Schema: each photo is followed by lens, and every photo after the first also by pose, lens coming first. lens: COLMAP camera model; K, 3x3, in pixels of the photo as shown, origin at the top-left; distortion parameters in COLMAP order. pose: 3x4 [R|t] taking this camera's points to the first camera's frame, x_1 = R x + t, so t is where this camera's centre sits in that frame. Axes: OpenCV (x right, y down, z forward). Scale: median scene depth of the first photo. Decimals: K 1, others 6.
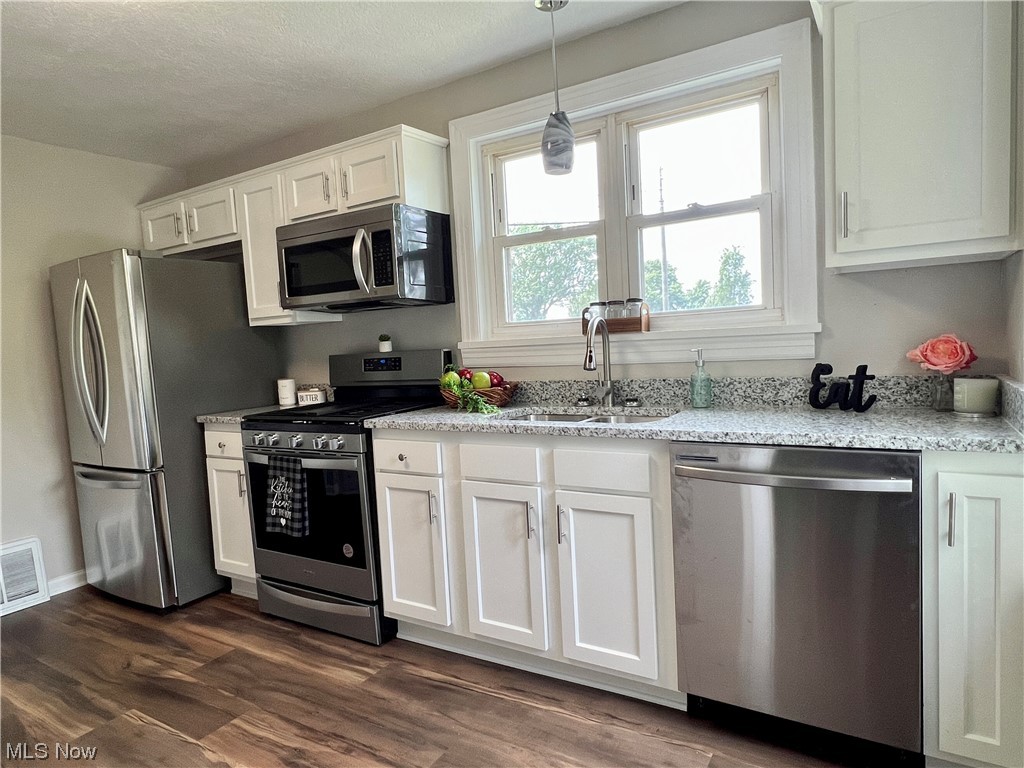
lens RADIAL K [[628.1, 0, 510.7], [0, 628.1, 388.2], [0, 0, 1]] dist [0.004124, -0.001939]
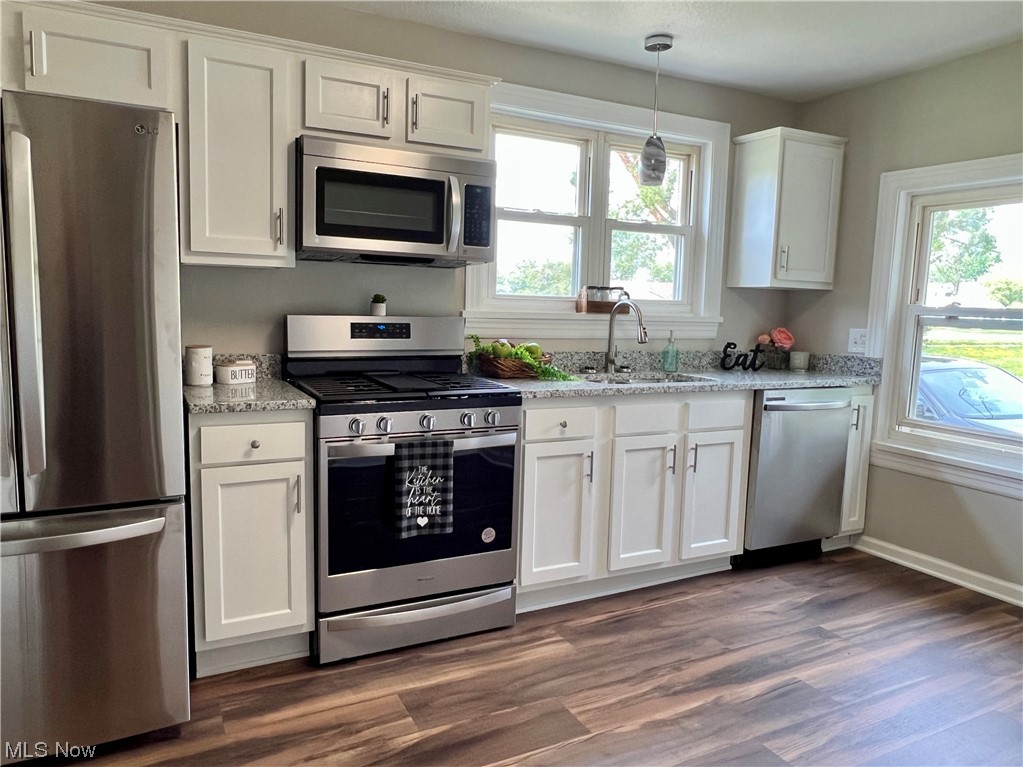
lens RADIAL K [[727.6, 0, 508.3], [0, 727.6, 389.7], [0, 0, 1]] dist [0.004766, -0.001083]
pose [[0.506943, -0.033912, 0.861312, -1.103744], [0.011059, 0.999399, 0.032840, 0.011941], [-0.861909, -0.007123, 0.507013, 0.423066]]
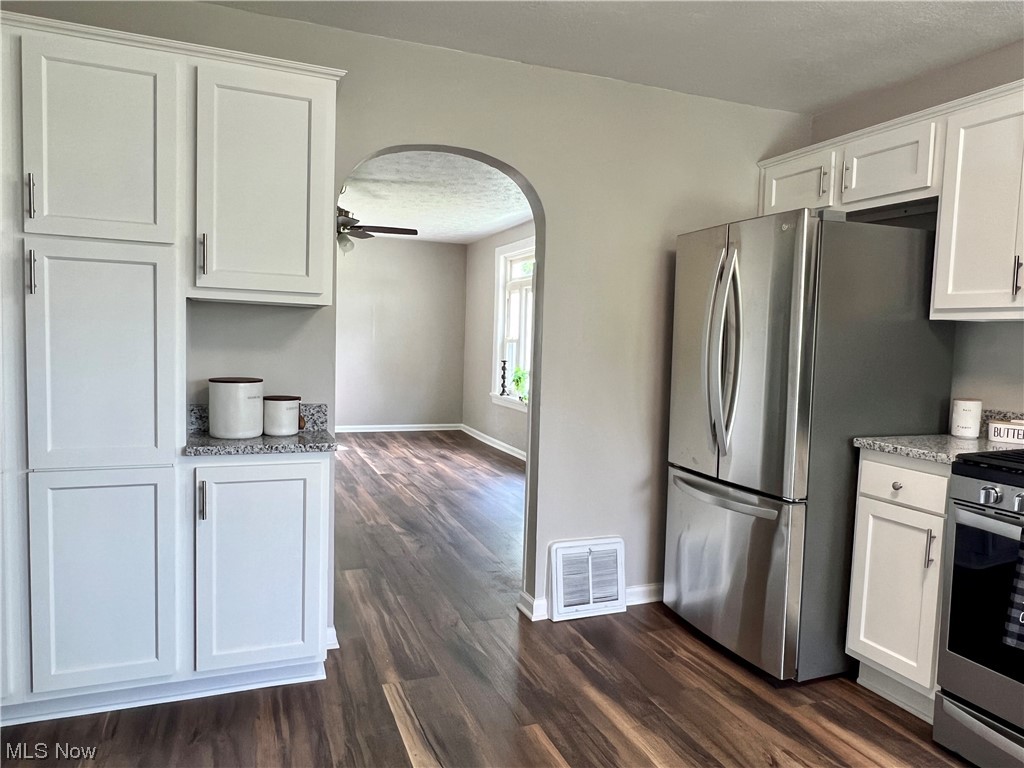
lens RADIAL K [[666.3, 0, 510.9], [0, 666.3, 397.6], [0, 0, 1]] dist [-0.007647, -0.001251]
pose [[0.810188, 0.134574, -0.570514, -0.449210], [-0.122659, 0.990664, 0.059492, 0.001488], [0.573194, 0.021779, 0.819131, 0.156684]]
